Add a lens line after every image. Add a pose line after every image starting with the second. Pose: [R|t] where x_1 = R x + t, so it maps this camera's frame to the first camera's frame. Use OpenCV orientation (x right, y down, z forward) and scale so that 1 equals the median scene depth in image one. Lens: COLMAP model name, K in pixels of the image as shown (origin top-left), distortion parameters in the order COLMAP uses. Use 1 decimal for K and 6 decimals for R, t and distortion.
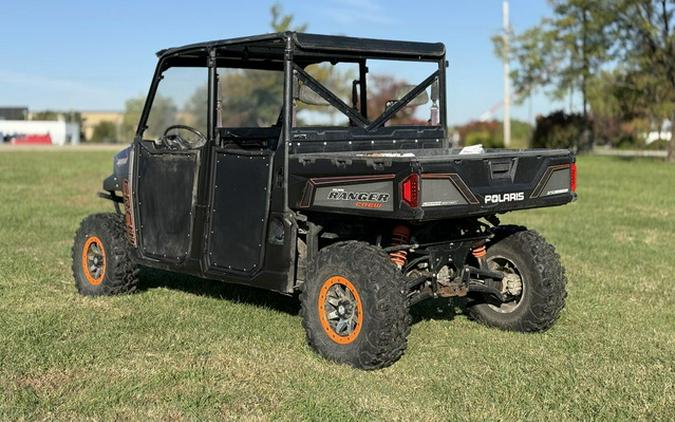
lens RADIAL K [[948.9, 0, 337.5], [0, 948.9, 211.0], [0, 0, 1]] dist [-0.040202, -0.009800]
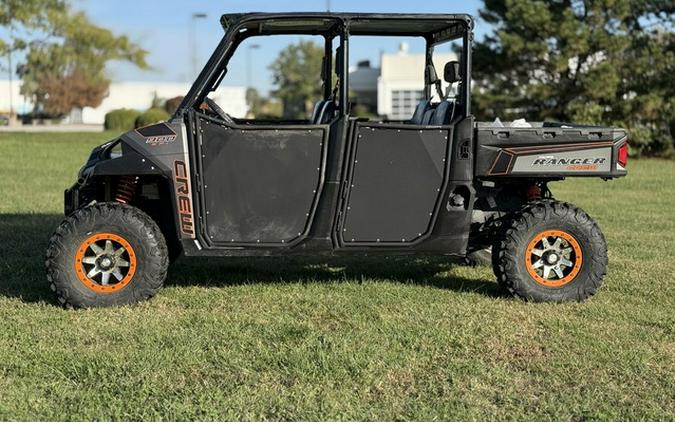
lens RADIAL K [[948.9, 0, 337.5], [0, 948.9, 211.0], [0, 0, 1]] dist [-0.040202, -0.009800]
pose [[0.631952, -0.084210, 0.770419, -0.905387], [0.058471, 0.996427, 0.060951, -0.035595], [-0.772798, 0.006529, 0.634618, 0.389379]]
